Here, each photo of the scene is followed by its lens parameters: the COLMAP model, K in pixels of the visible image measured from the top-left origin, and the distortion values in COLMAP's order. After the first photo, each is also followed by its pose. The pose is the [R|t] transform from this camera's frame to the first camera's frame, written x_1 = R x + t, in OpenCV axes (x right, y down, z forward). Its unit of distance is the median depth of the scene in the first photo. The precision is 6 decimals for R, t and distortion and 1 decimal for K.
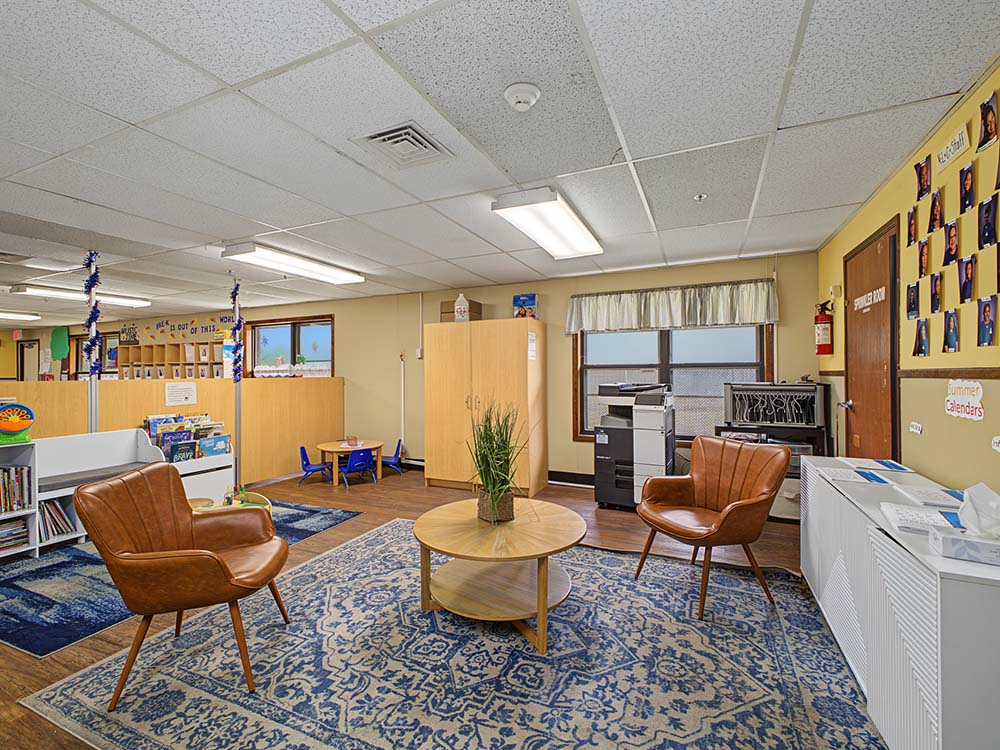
lens RADIAL K [[441.4, 0, 500.6], [0, 441.4, 369.1], [0, 0, 1]] dist [-0.000920, -0.000028]
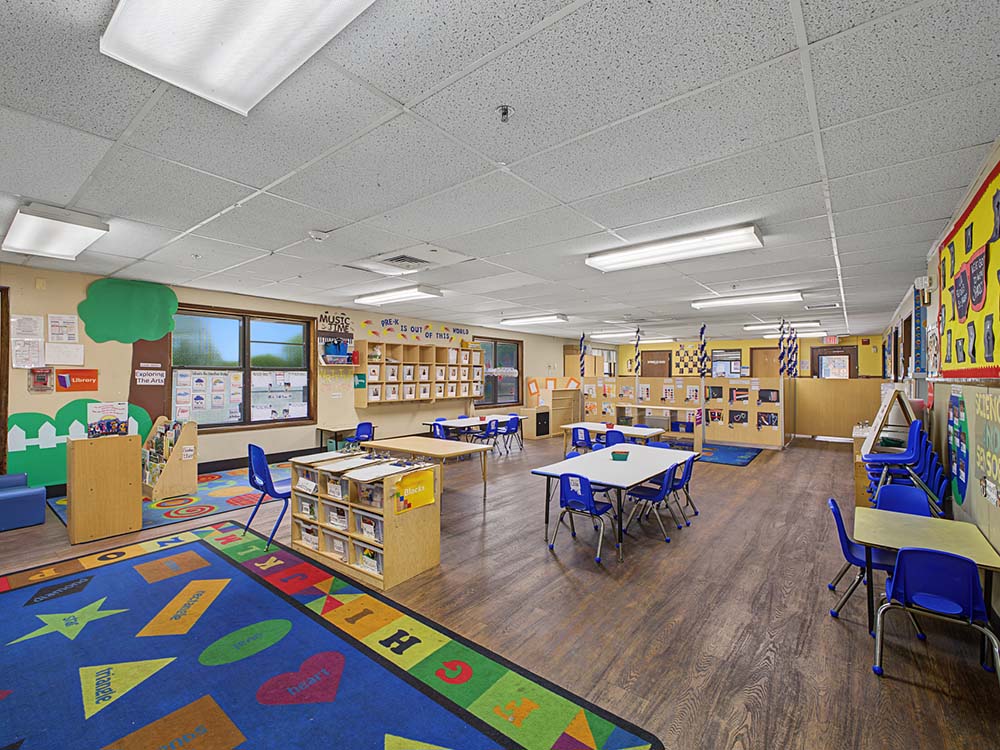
lens RADIAL K [[441.4, 0, 499.8], [0, 441.4, 379.3], [0, 0, 1]] dist [-0.000920, -0.000028]
pose [[0.245401, 0.010242, 0.969368, -1.720152], [0.004109, 0.999924, -0.011605, 0.036633], [-0.969413, 0.006831, 0.245340, 0.558926]]
